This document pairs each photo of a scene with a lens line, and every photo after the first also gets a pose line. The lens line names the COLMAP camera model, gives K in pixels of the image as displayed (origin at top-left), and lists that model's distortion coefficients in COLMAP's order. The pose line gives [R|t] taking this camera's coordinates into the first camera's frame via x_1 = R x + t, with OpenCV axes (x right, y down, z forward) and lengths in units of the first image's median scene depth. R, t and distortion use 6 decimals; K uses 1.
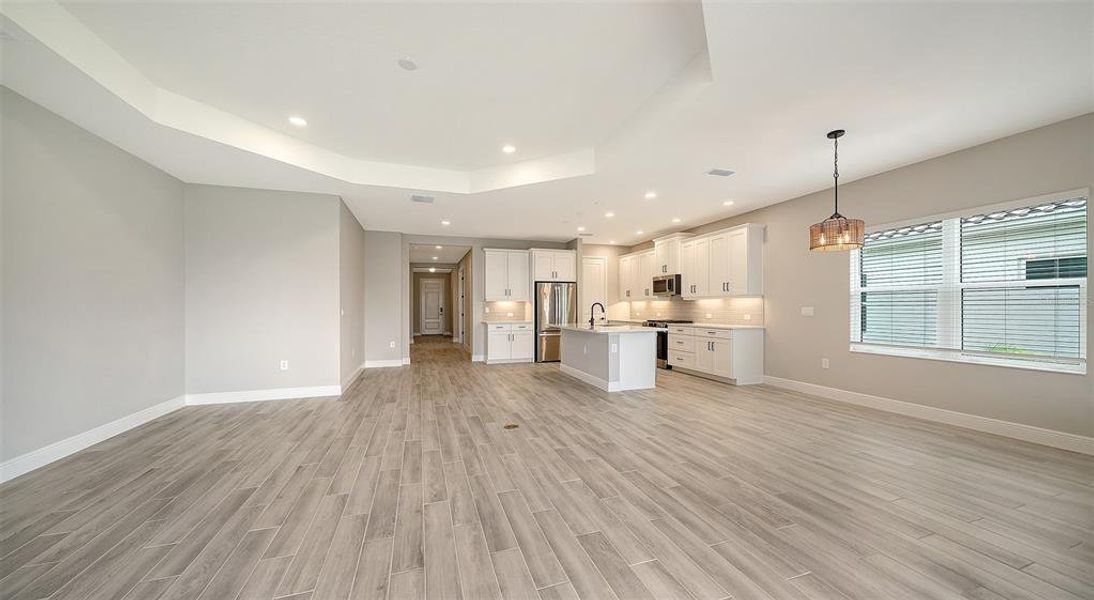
lens RADIAL K [[384.6, 0, 548.8], [0, 384.6, 301.2], [0, 0, 1]] dist [-0.001567, -0.000146]
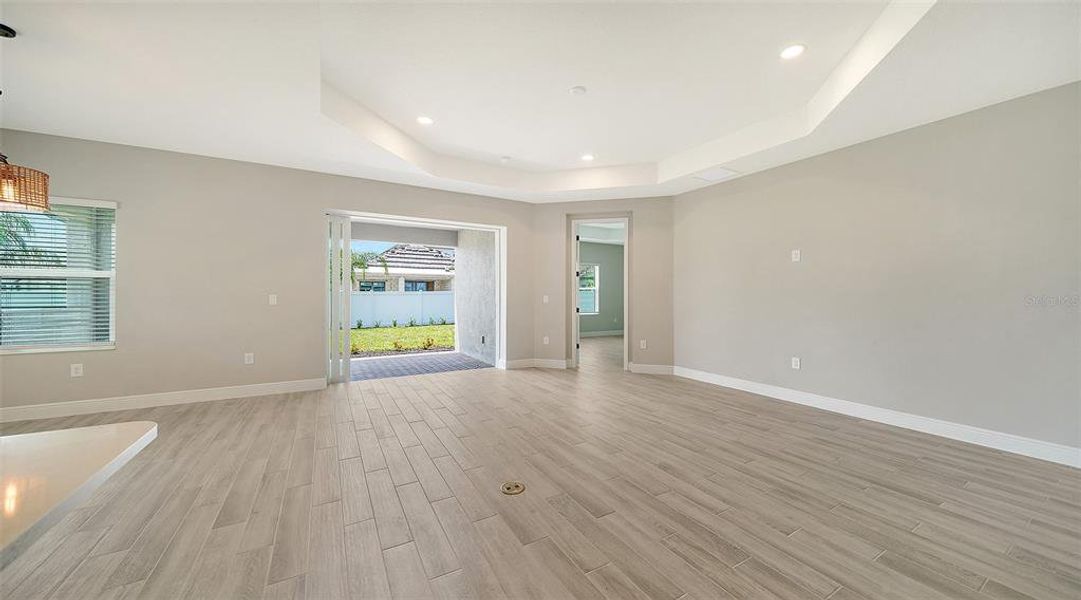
lens RADIAL K [[379.7, 0, 548.6], [0, 379.7, 292.6], [0, 0, 1]] dist [-0.002701, -0.000239]
pose [[-0.978994, -0.002087, -0.203879, -0.019483], [0.002063, 0.999795, -0.020140, 0.014273], [0.203880, -0.020138, -0.978789, 1.158027]]
